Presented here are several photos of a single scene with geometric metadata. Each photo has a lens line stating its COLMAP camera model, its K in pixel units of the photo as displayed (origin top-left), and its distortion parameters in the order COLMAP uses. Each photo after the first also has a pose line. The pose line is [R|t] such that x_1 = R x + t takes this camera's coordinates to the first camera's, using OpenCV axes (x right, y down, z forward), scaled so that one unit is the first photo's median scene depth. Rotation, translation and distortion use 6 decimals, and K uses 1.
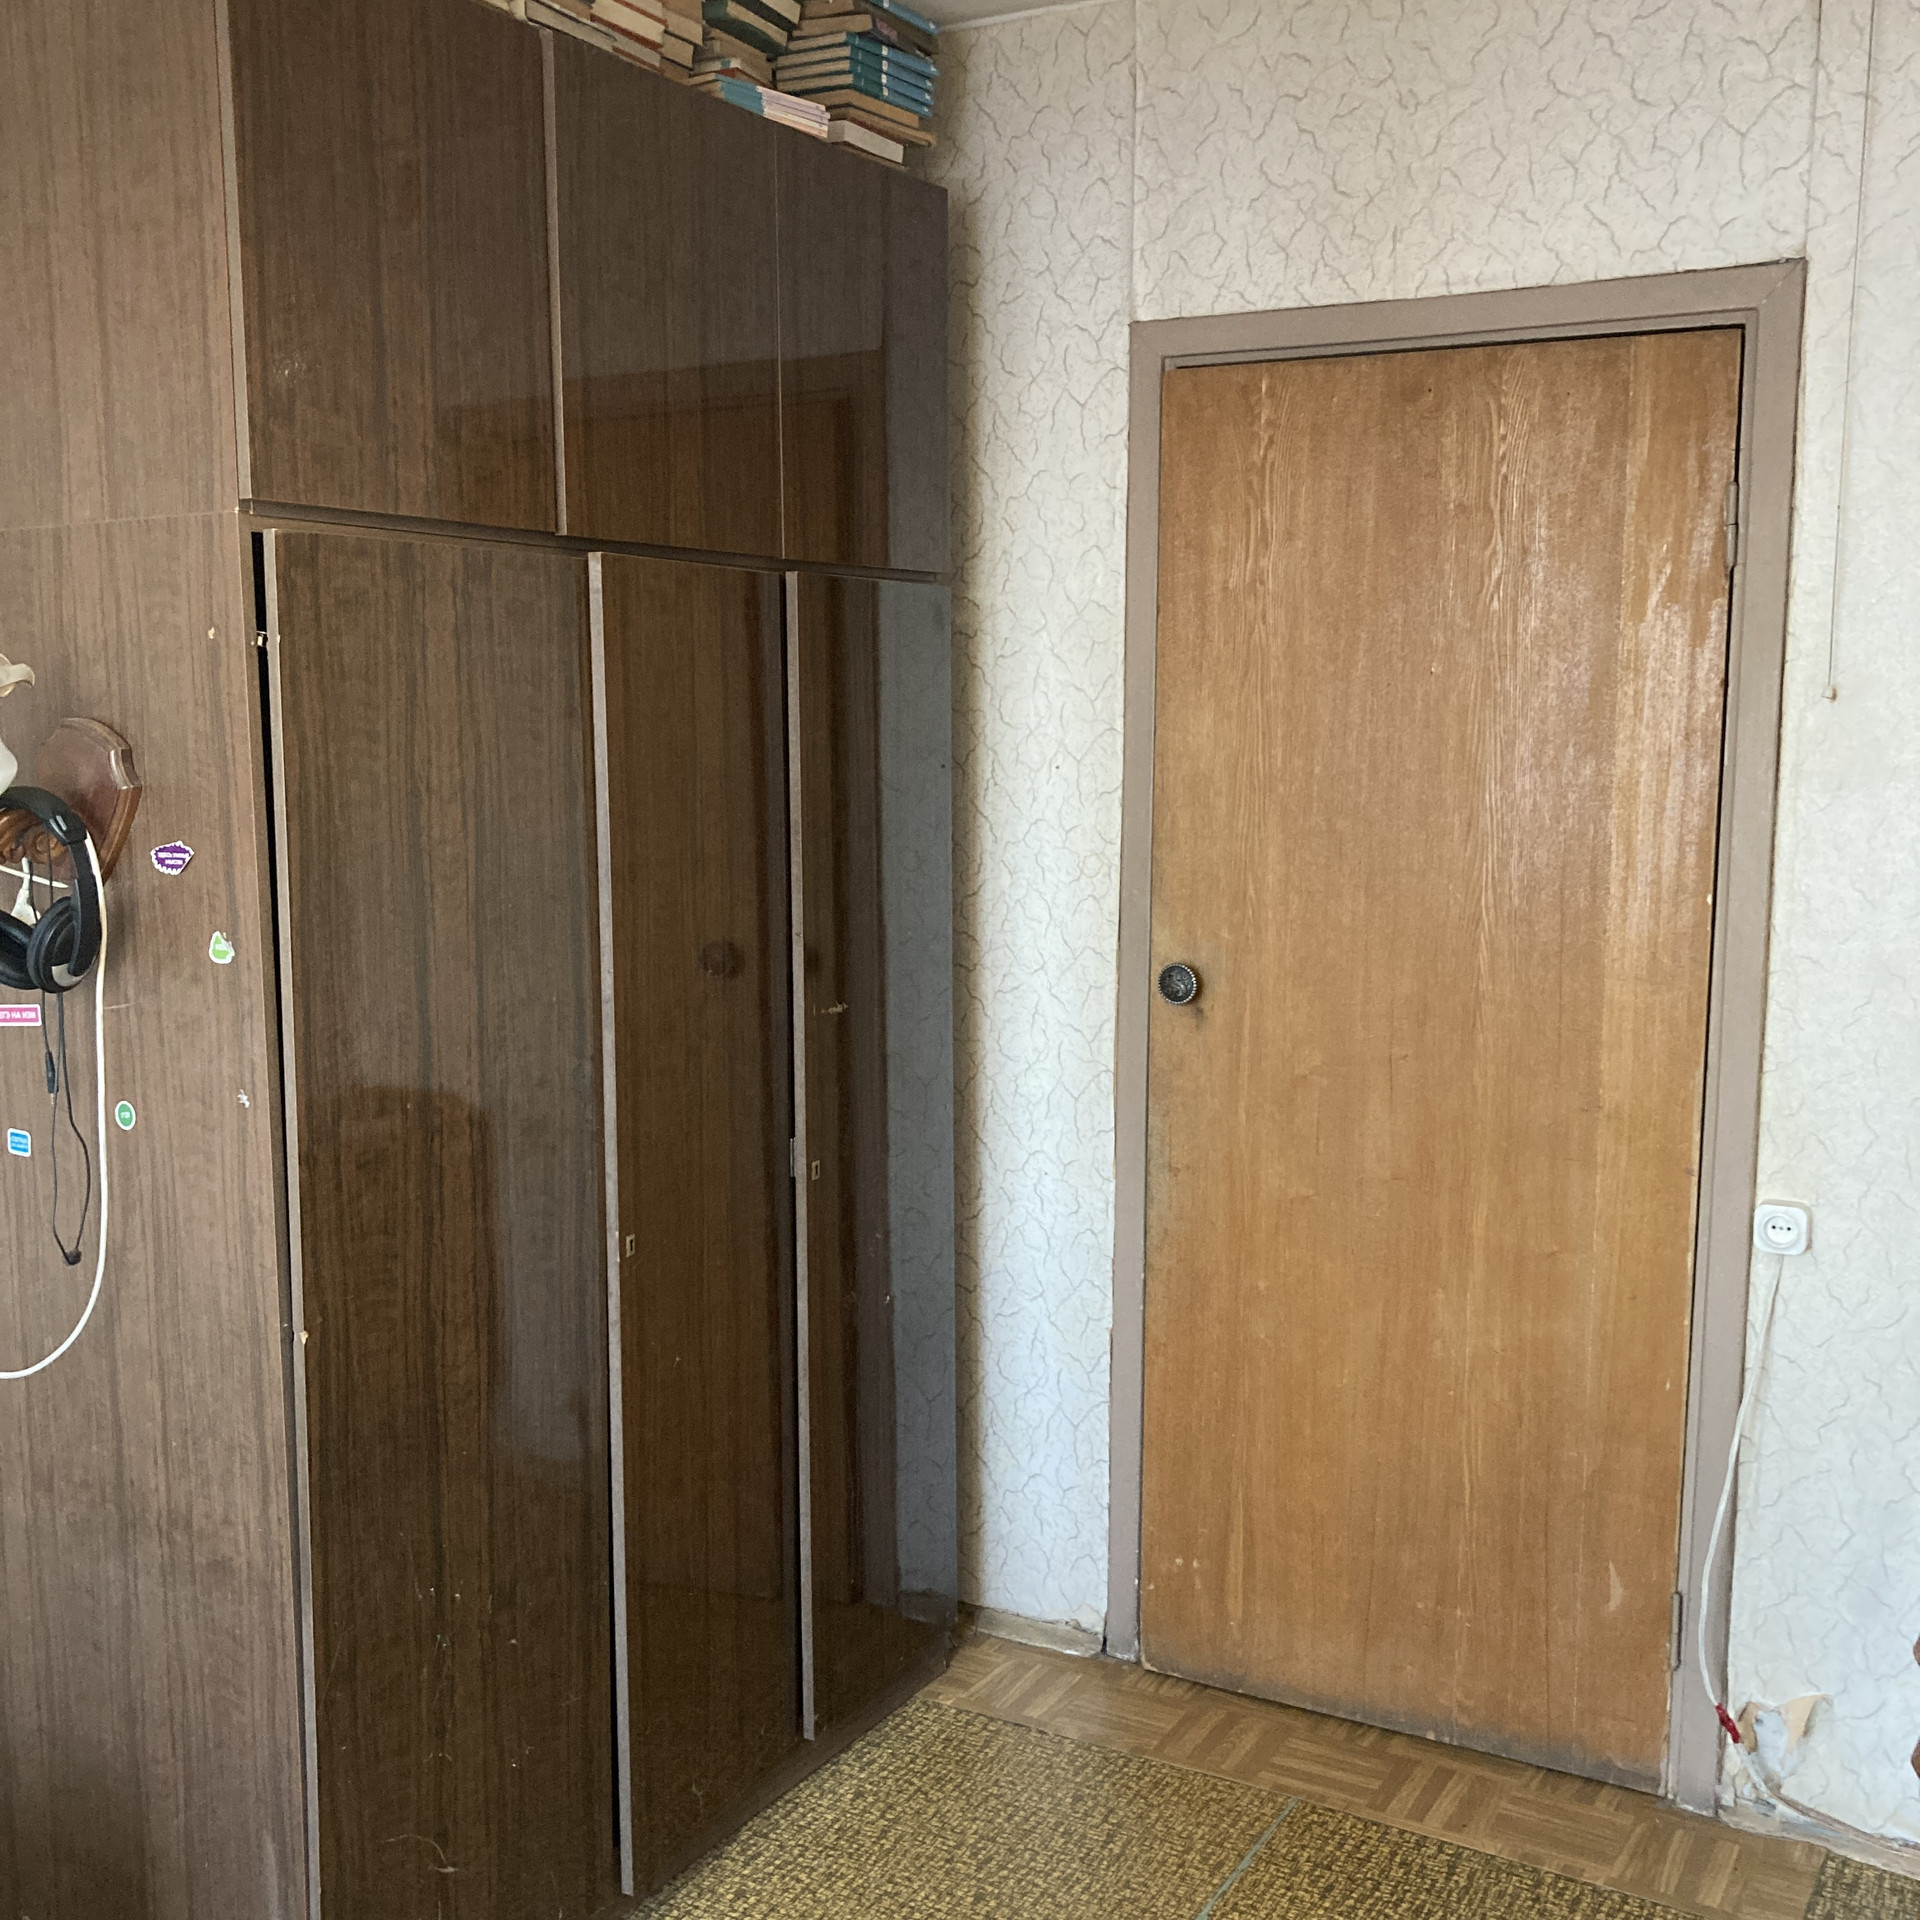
lens RADIAL K [[2115.3, 0, 963.6], [0, 2115.3, 861.5], [0, 0, 1]] dist [0.076031, -0.114050]
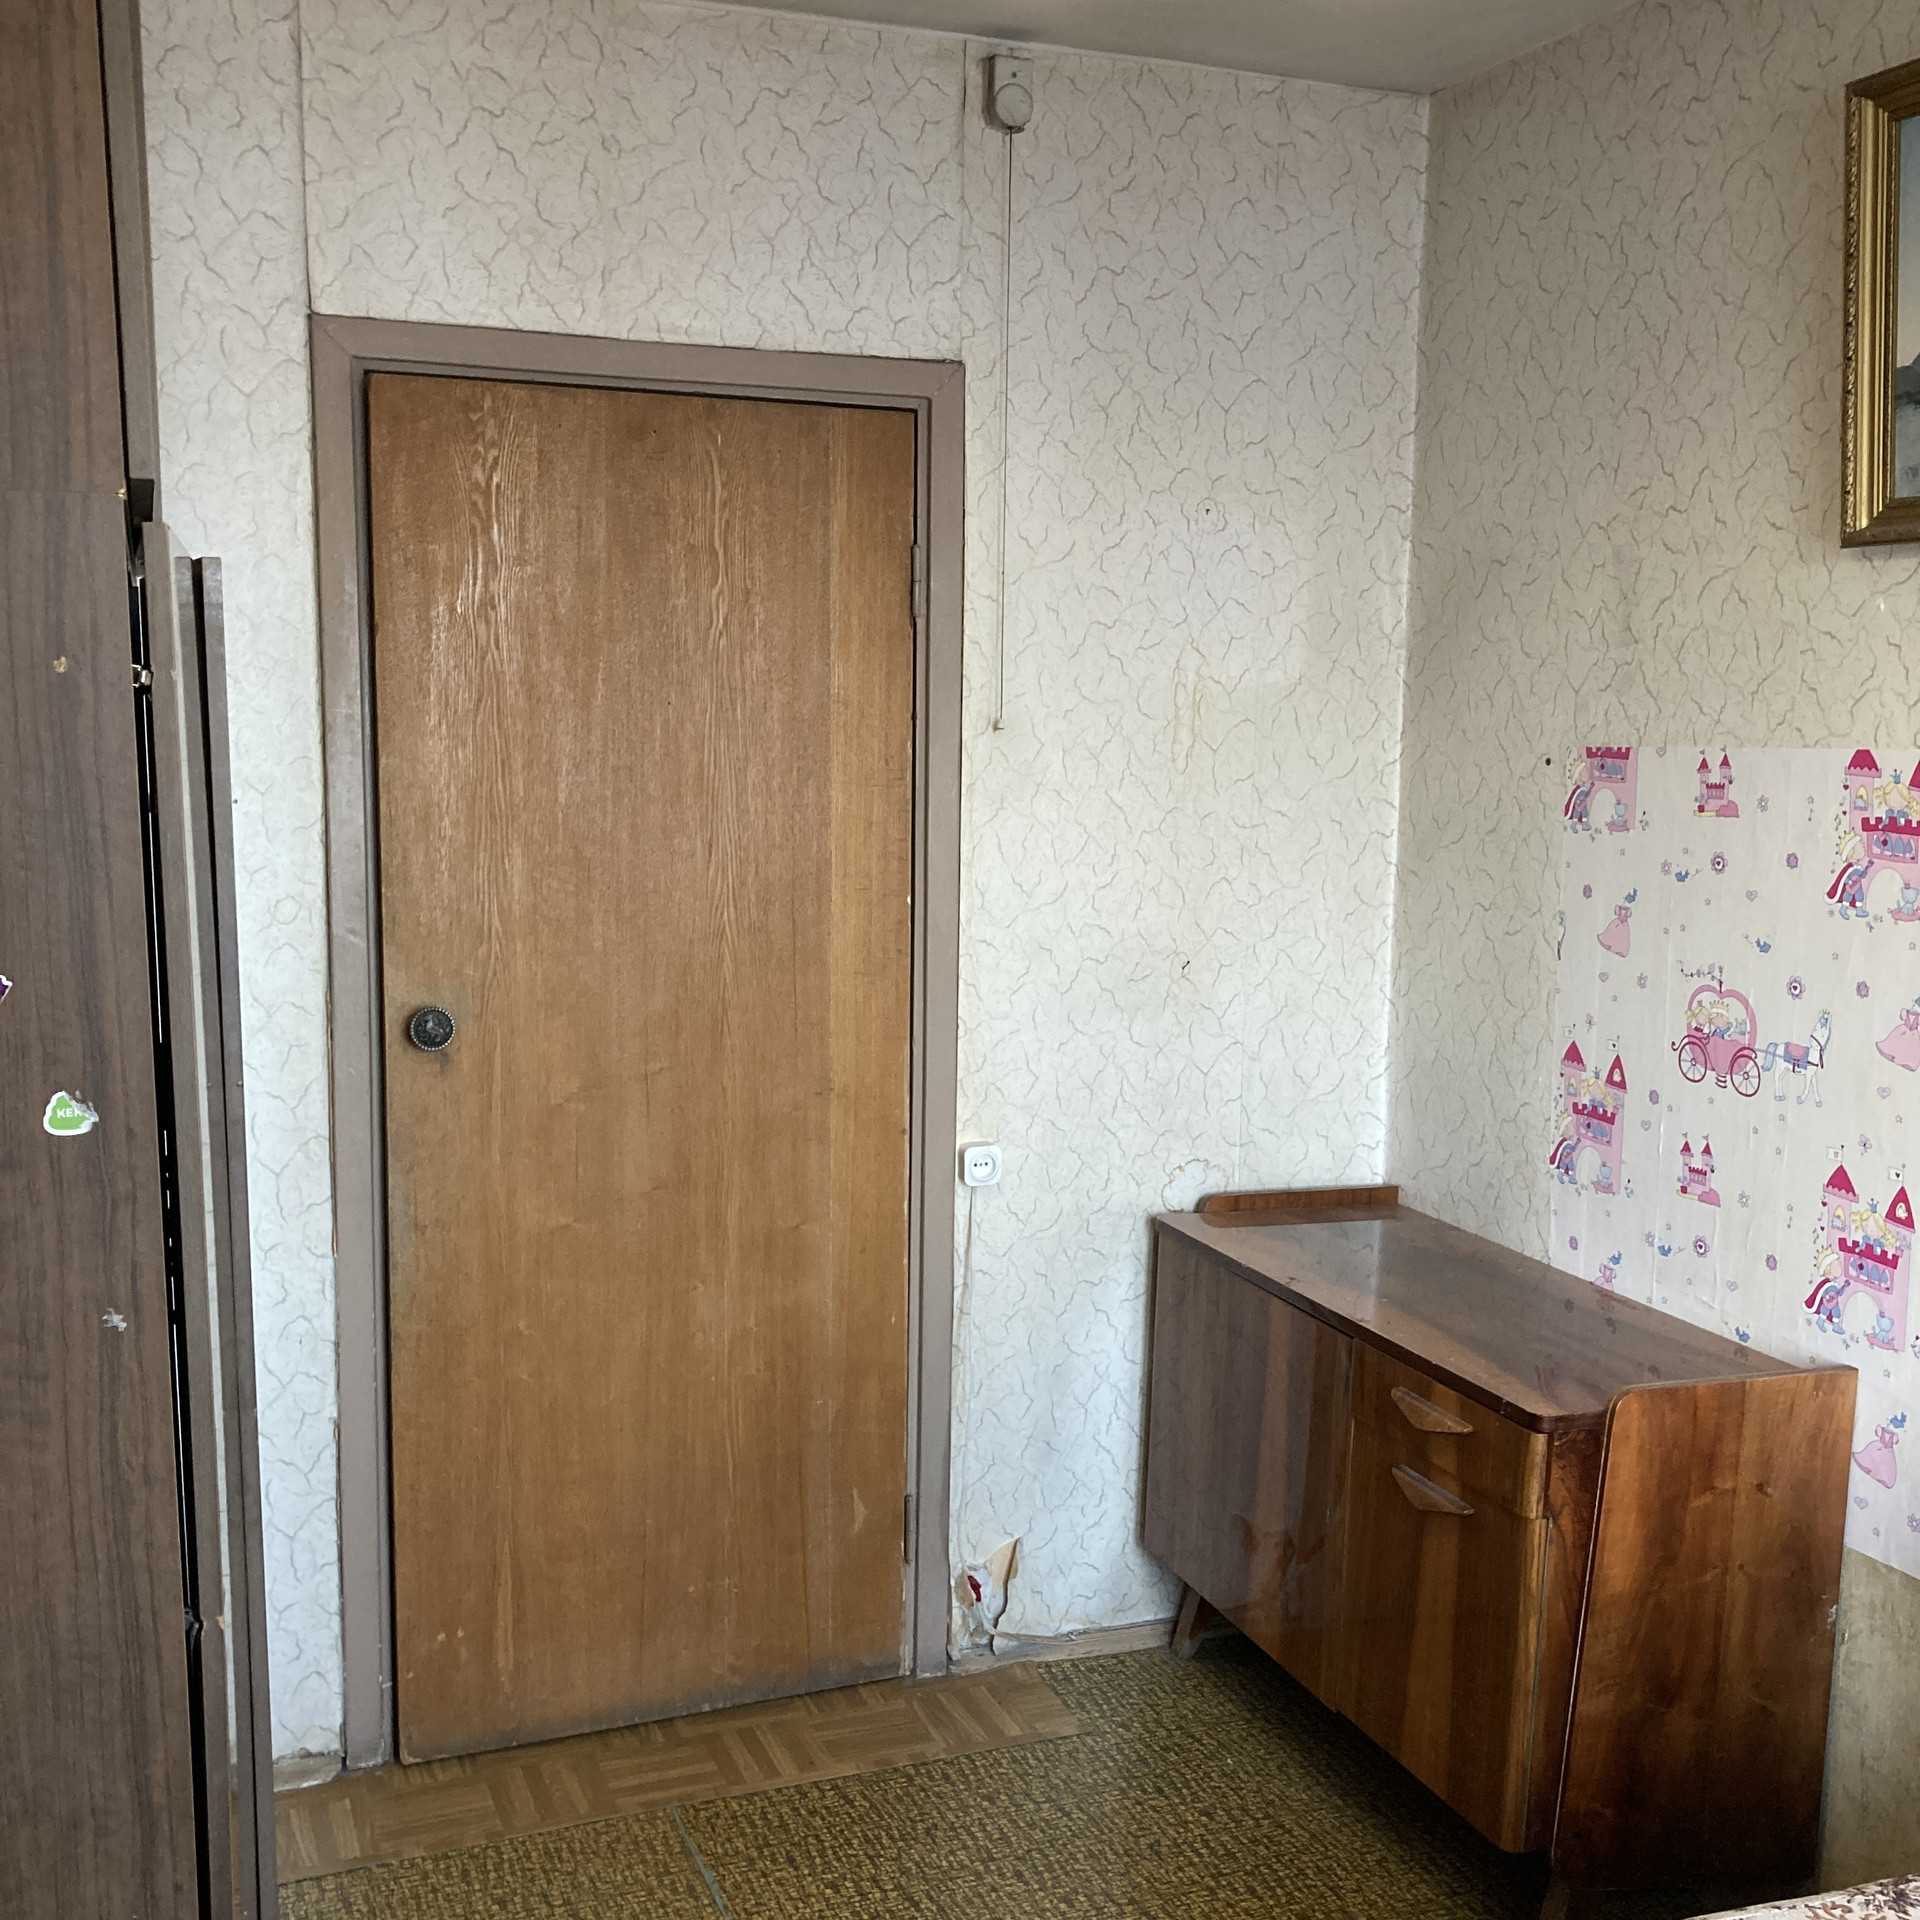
lens RADIAL K [[2077.2, 0, 959.7], [0, 2077.2, 870.0], [0, 0, 1]] dist [0.094845, -0.172107]
pose [[0.638094, -0.061499, 0.767499, -0.480803], [0.056876, 0.997847, 0.032670, -0.031640], [-0.767855, 0.022806, 0.640218, 0.232616]]
